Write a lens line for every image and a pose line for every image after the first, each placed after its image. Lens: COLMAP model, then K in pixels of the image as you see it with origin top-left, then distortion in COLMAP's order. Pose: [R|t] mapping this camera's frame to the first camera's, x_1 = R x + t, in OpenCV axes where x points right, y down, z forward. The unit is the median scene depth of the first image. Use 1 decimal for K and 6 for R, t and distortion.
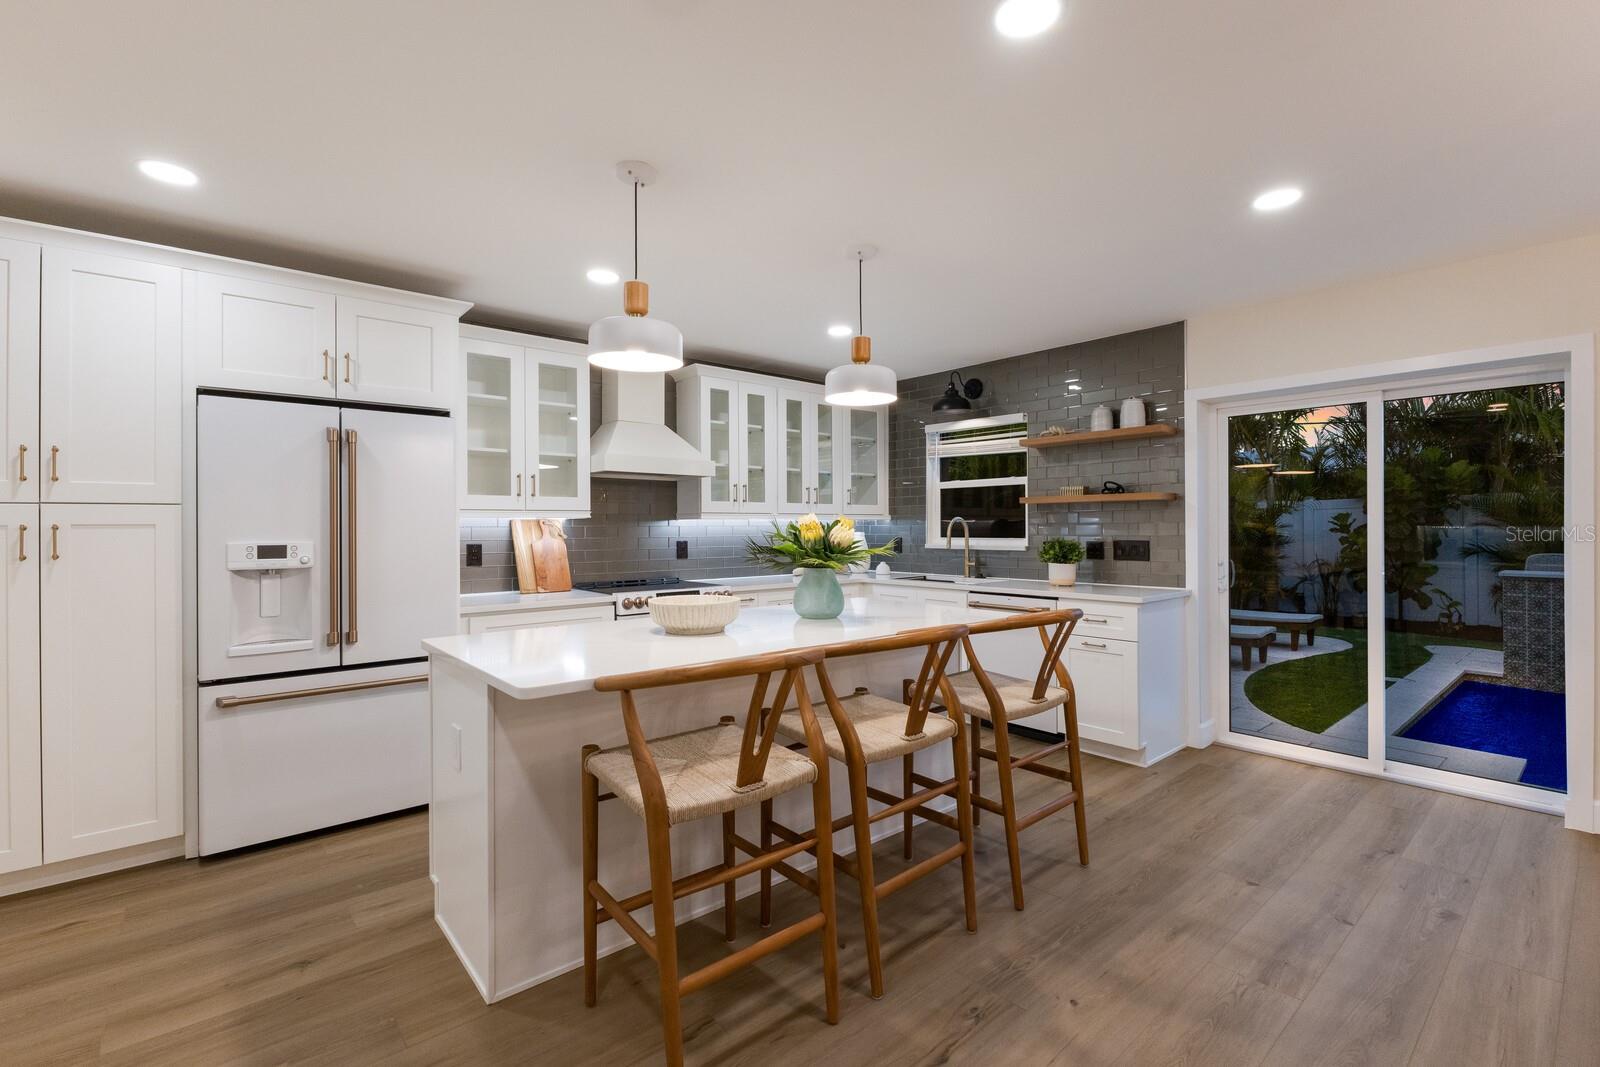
lens RADIAL K [[693.8, 0, 792.6], [0, 693.8, 522.5], [0, 0, 1]] dist [0.013102, -0.000814]
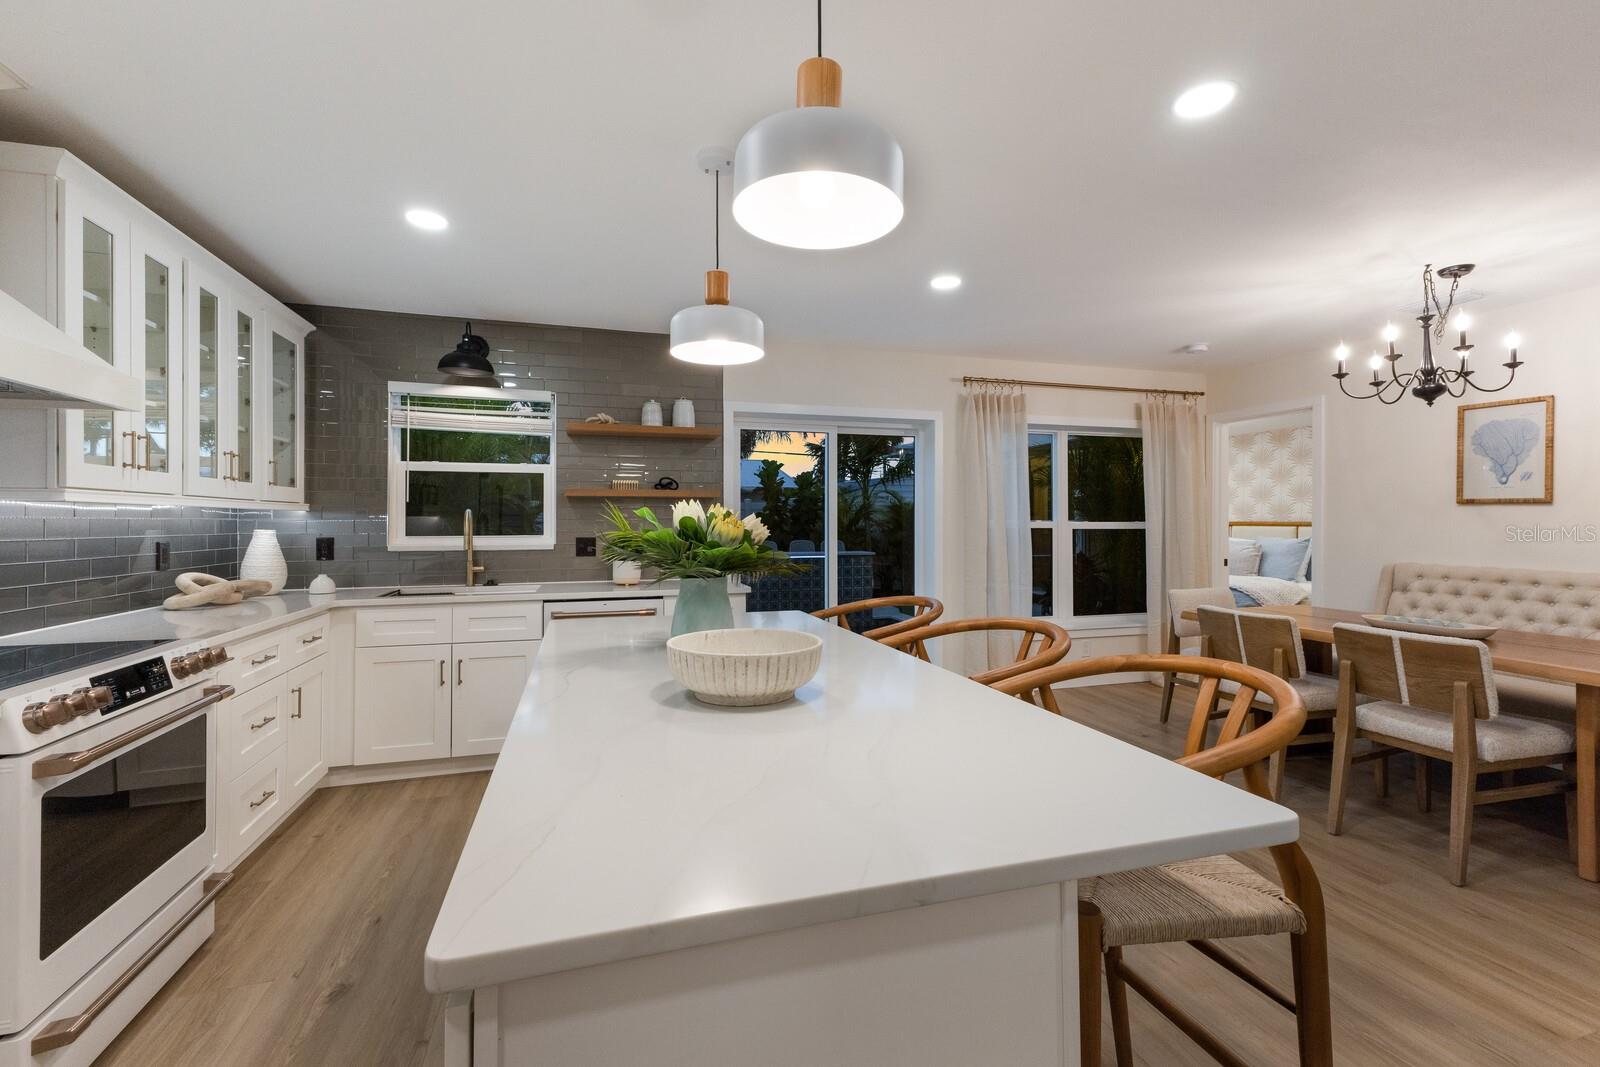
lens RADIAL K [[693.8, 0, 785.7], [0, 693.8, 515.5], [0, 0, 1]] dist [0.013102, -0.000814]
pose [[0.414120, 0.012931, 0.910130, -0.384556], [-0.007522, 0.999914, -0.010784, 0.005830], [-0.910191, -0.002381, 0.414182, 0.421265]]
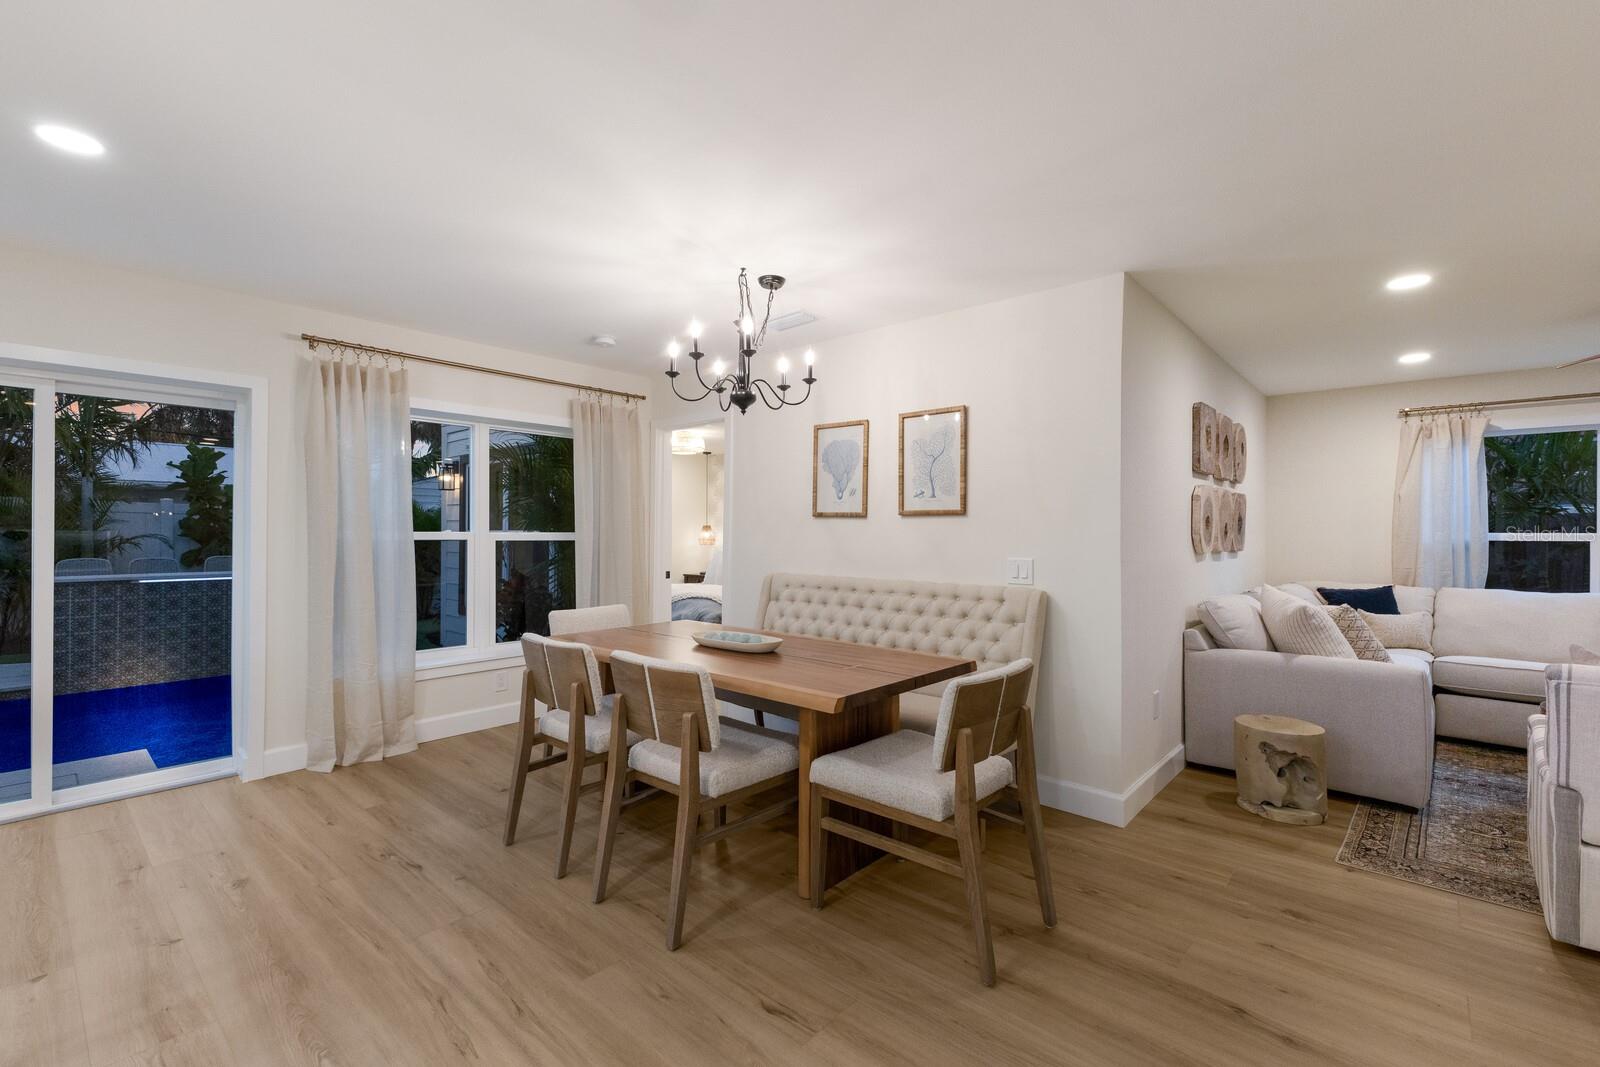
lens RADIAL K [[693.8, 0, 799.1], [0, 693.8, 527.6], [0, 0, 1]] dist [0.013102, -0.000814]
pose [[-0.119886, 0.013023, 0.992702, -0.146269], [-0.010484, 0.999842, -0.014382, 0.003282], [-0.992732, -0.012131, -0.119730, 0.140927]]
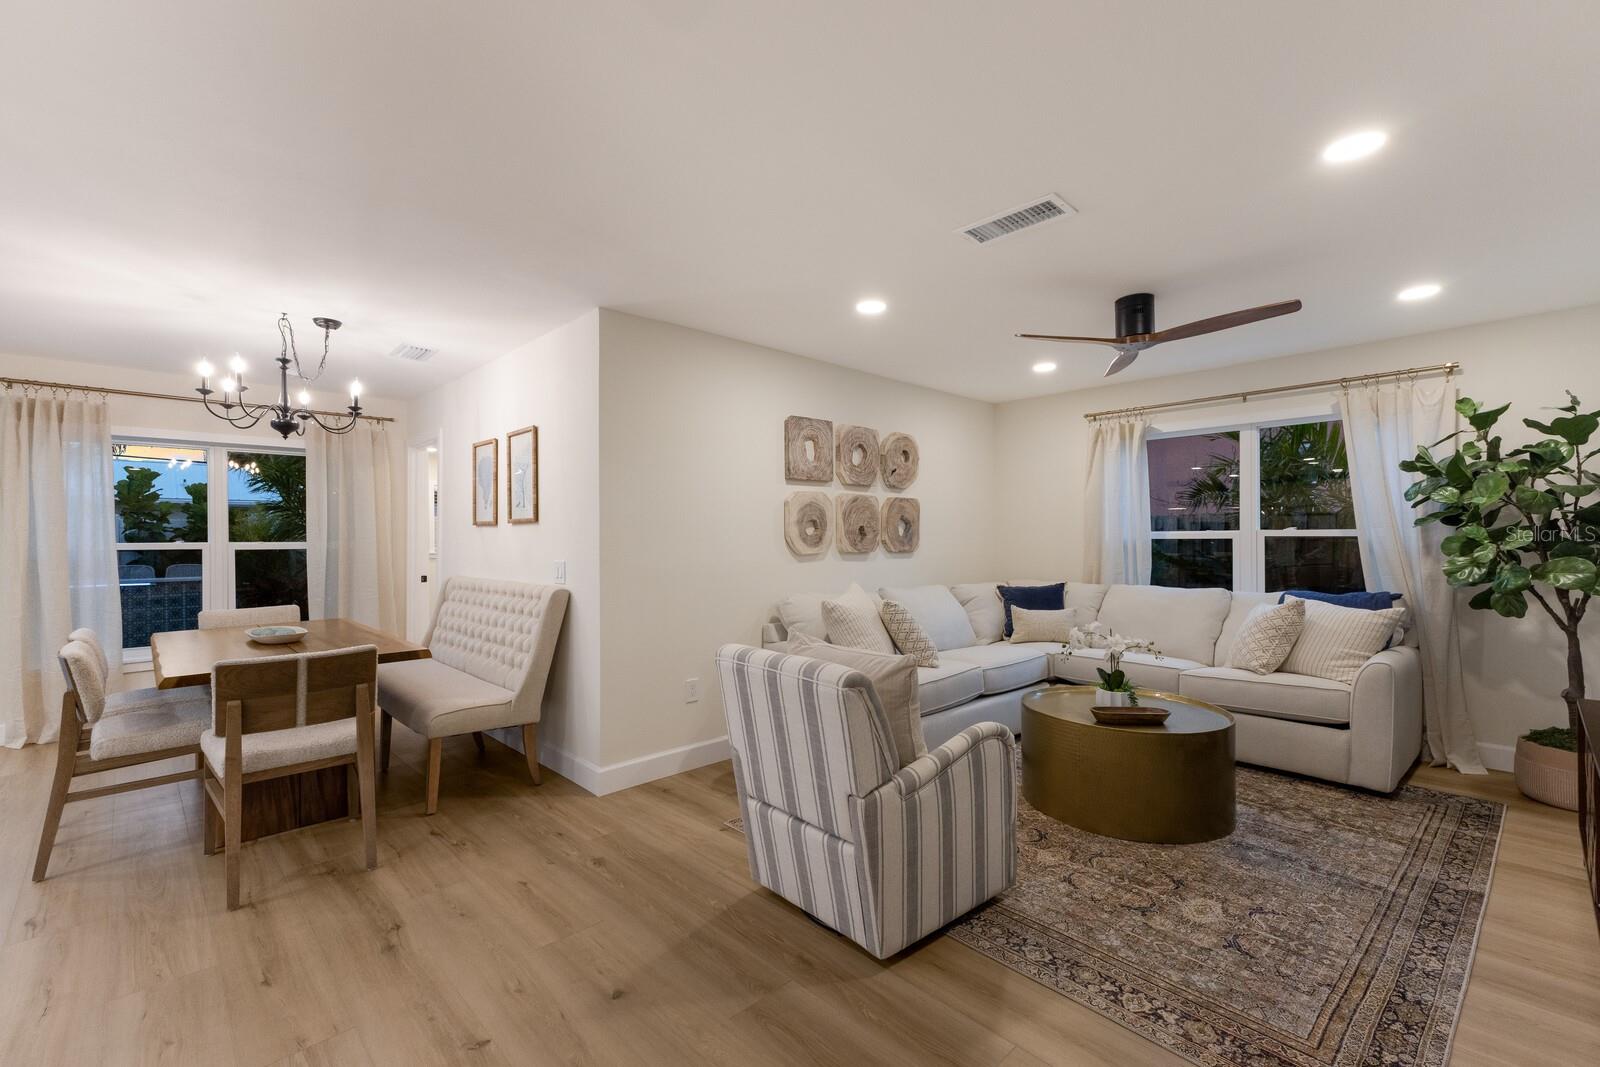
lens RADIAL K [[693.8, 0, 826.4], [0, 693.8, 533.3], [0, 0, 1]] dist [0.013102, -0.000814]
pose [[-0.047400, 0.013086, 0.998790, -0.291173], [0.001275, 0.999914, -0.013041, 0.001313], [-0.998875, 0.000656, -0.047413, -0.478341]]
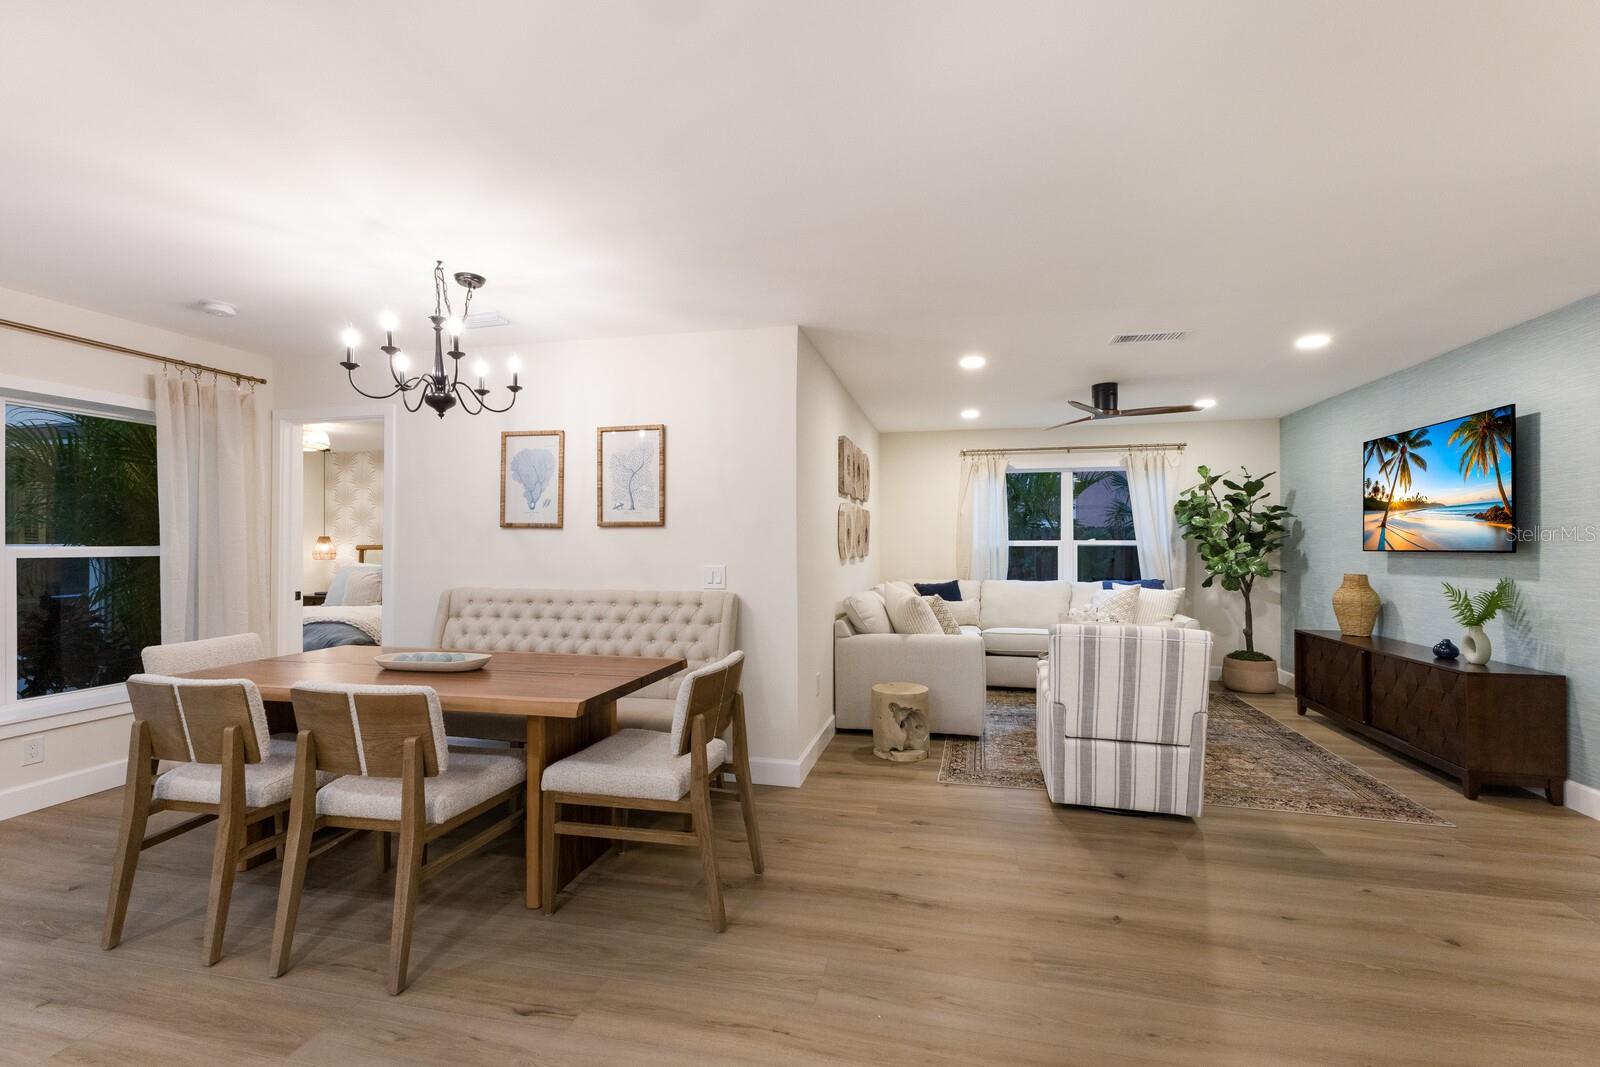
lens RADIAL K [[693.8, 0, 800.6], [0, 693.8, 538.6], [0, 0, 1]] dist [0.013102, -0.000814]
pose [[-0.583313, 0.012733, 0.812148, -0.174190], [0.000297, 0.999880, -0.015464, 0.003310], [-0.812248, -0.008779, -0.583247, 0.220485]]
